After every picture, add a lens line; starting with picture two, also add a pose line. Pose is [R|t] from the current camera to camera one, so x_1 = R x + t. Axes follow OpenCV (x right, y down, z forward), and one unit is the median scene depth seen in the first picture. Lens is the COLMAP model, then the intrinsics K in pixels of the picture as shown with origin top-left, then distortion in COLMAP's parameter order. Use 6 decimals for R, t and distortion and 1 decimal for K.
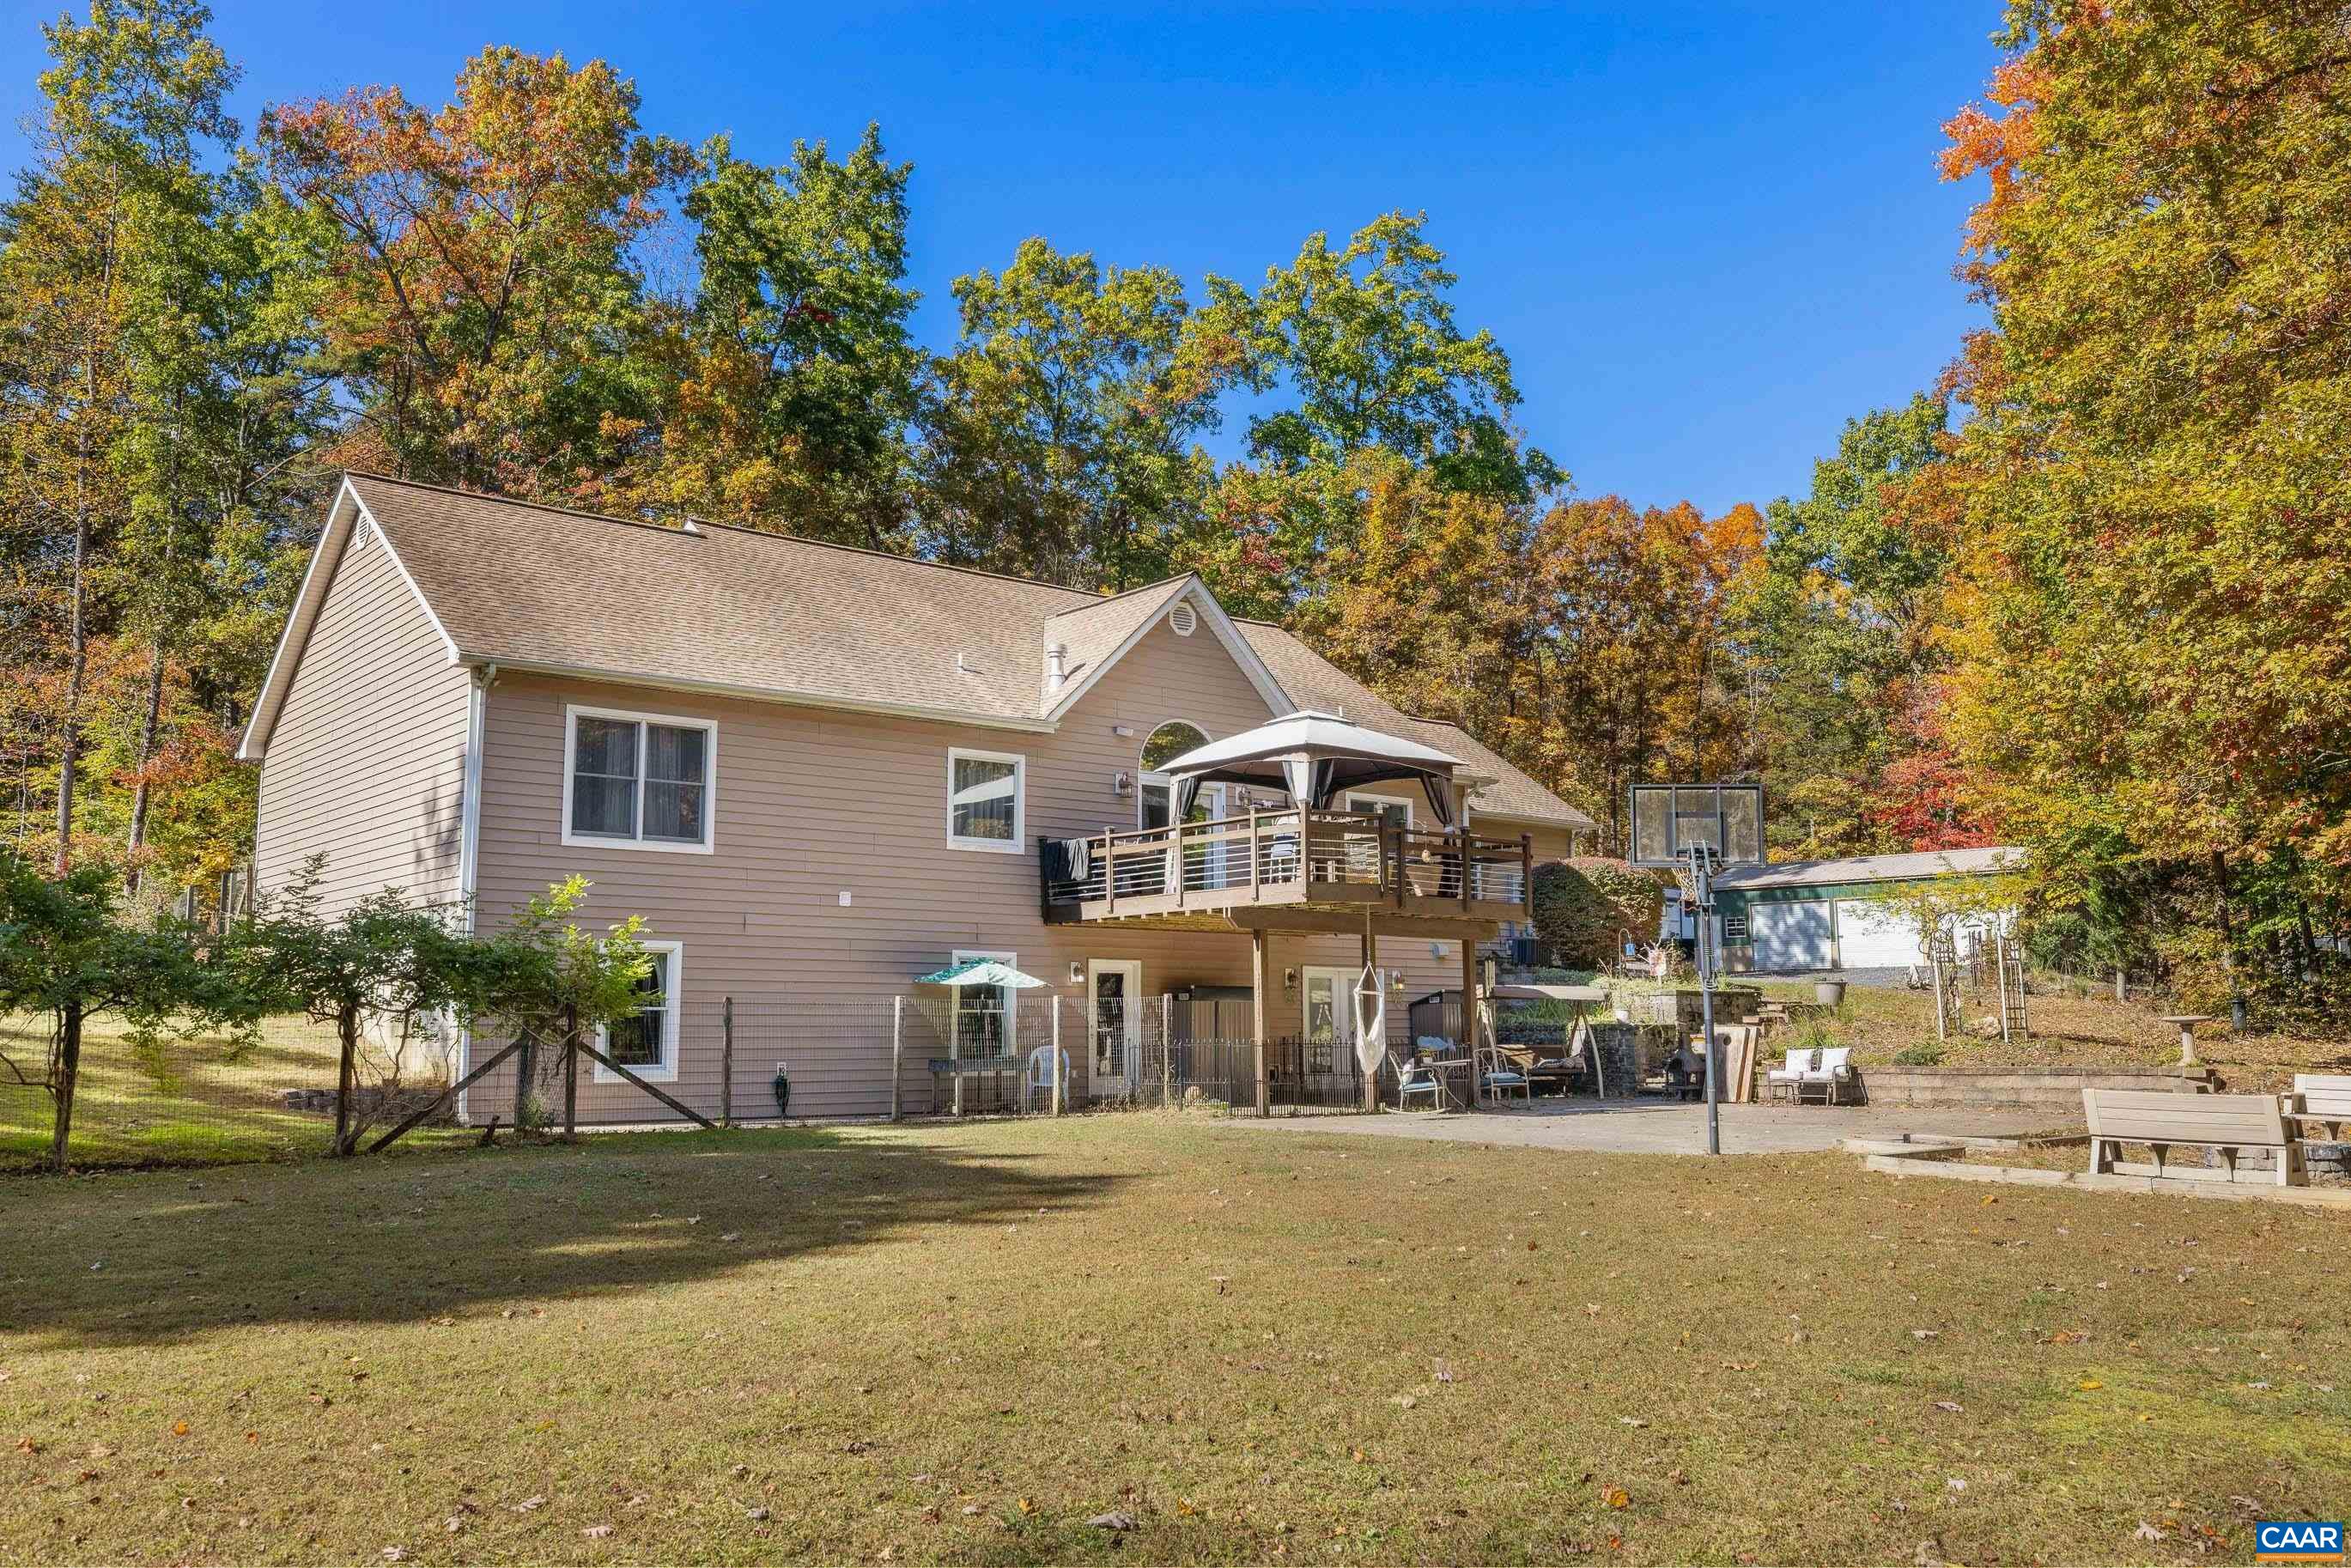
lens RADIAL K [[1880.3, 0, 1172.1], [0, 1880.3, 748.2], [0, 0, 1]] dist [0.002290, -0.001340]
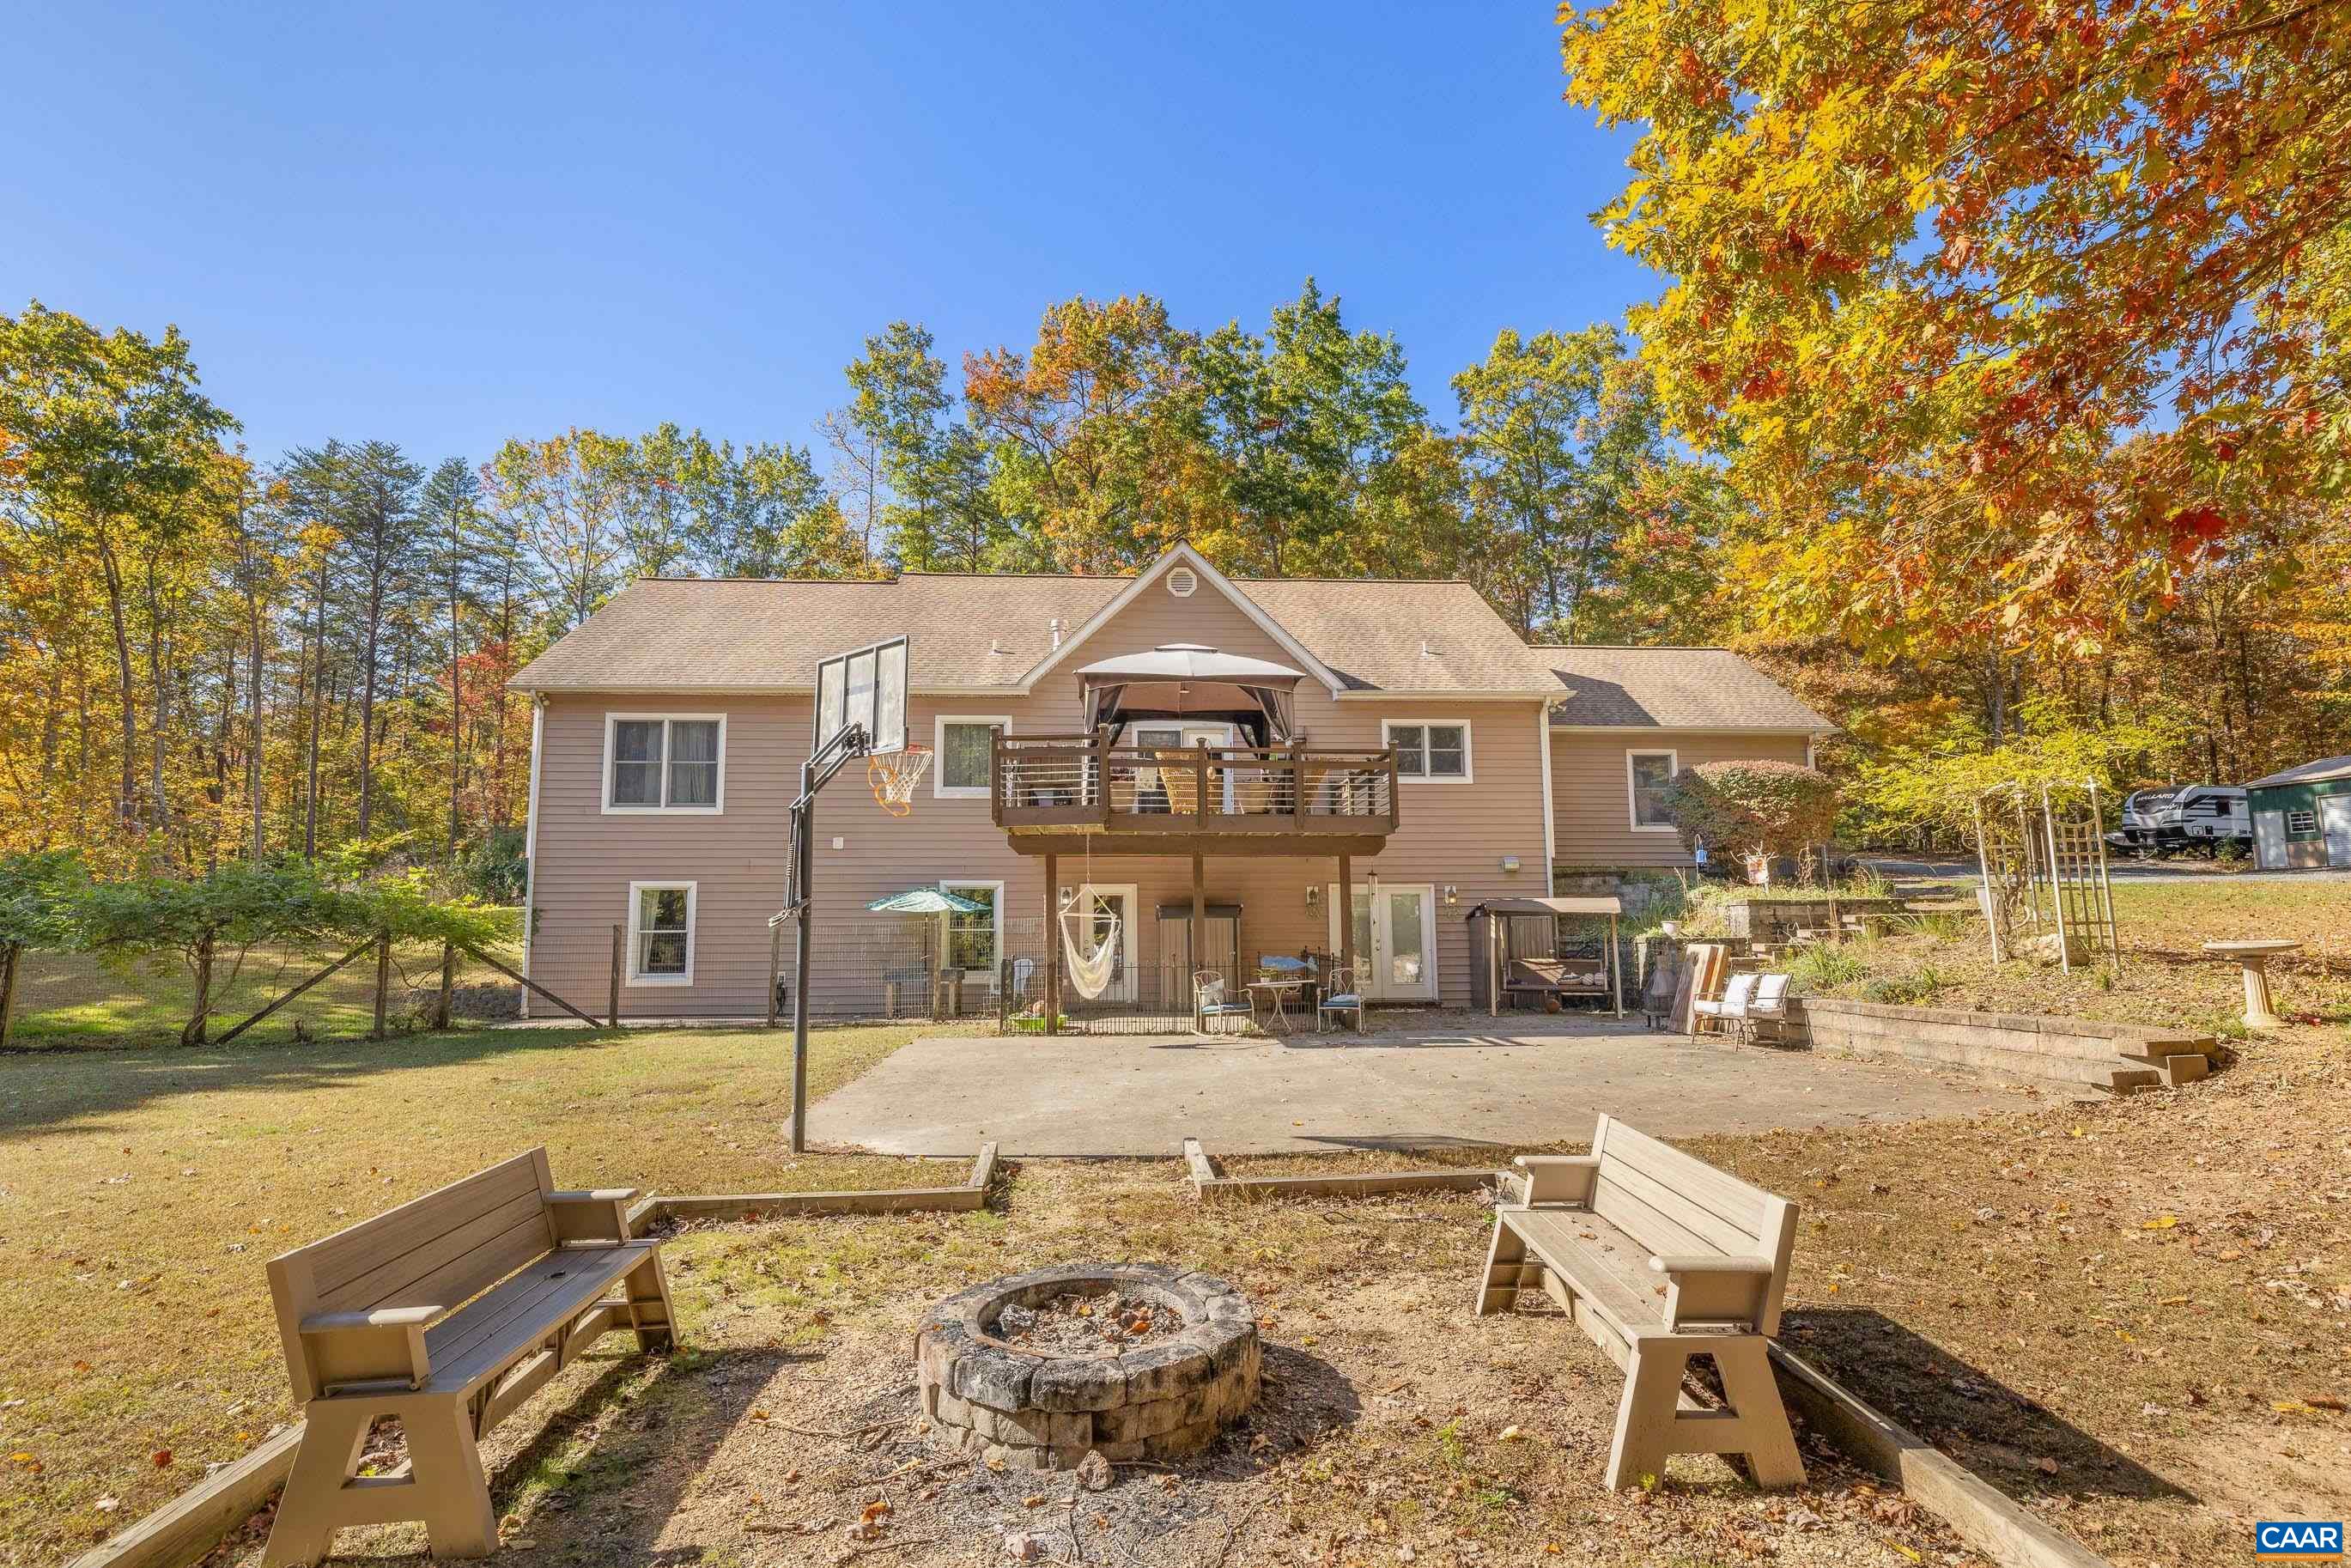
lens RADIAL K [[1149.3, 0, 1174.3], [0, 1149.3, 782.4], [0, 0, 1]] dist [0.011856, 0.000036]
pose [[0.817826, -0.074685, -0.570598, 0.520080], [0.091201, 0.995832, 0.000373, 0.068203], [0.568192, -0.052344, 0.821229, 0.563851]]
